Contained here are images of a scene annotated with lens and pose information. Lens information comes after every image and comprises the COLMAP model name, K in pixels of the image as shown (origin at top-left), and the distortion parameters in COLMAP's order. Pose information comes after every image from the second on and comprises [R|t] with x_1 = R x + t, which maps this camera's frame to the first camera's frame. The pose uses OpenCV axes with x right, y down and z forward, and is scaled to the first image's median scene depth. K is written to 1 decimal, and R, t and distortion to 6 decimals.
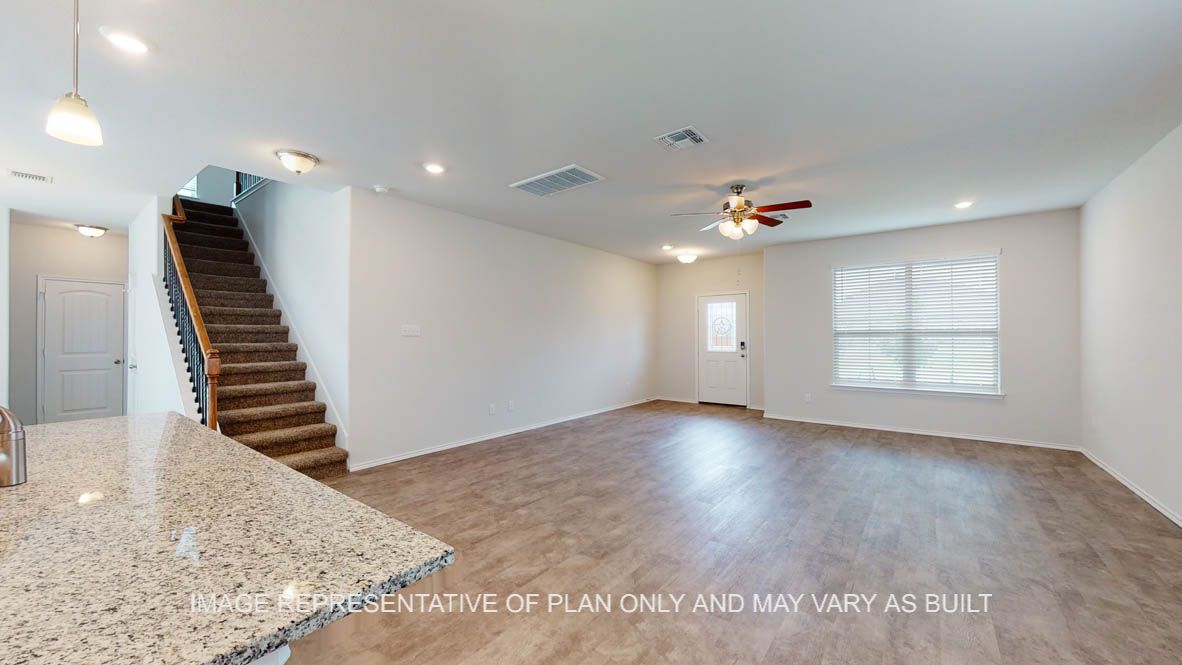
lens RADIAL K [[432.8, 0, 591.0], [0, 432.8, 332.5], [0, 0, 1]] dist [0.000224, -0.000042]
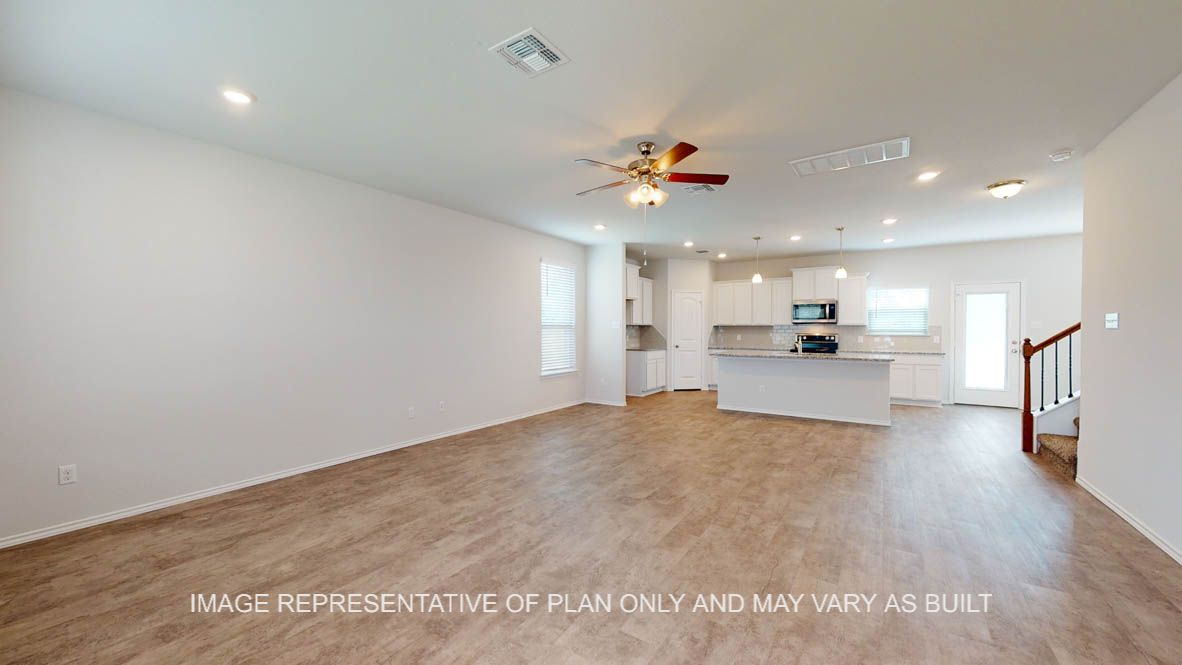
lens RADIAL K [[432.8, 0, 591.0], [0, 432.8, 332.5], [0, 0, 1]] dist [0.000224, -0.000042]
pose [[-0.997844, 0.000031, -0.065632, 0.516099], [-0.000047, 0.999999, 0.001187, 0.014558], [0.065632, 0.001188, -0.997843, 1.883216]]
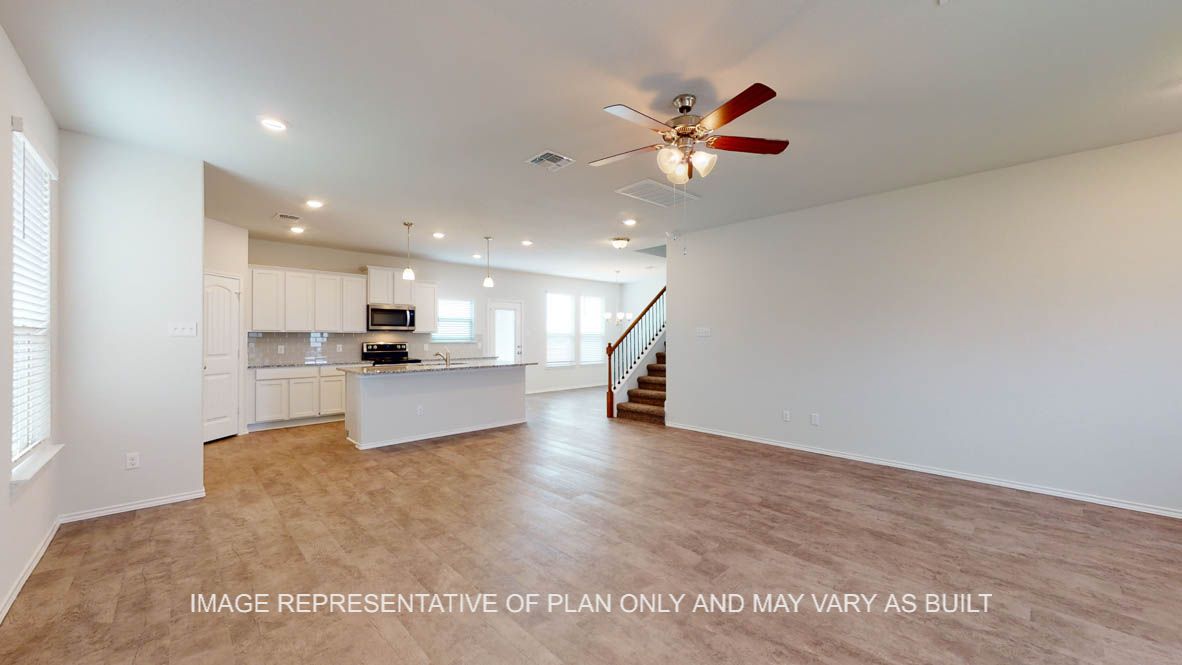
lens RADIAL K [[432.8, 0, 591.0], [0, 432.8, 332.5], [0, 0, 1]] dist [0.000224, -0.000042]
pose [[-0.146757, -0.009554, -0.989126, 1.021099], [0.009047, 0.999899, -0.011001, 0.009159], [0.989131, -0.010563, -0.146655, 0.996632]]
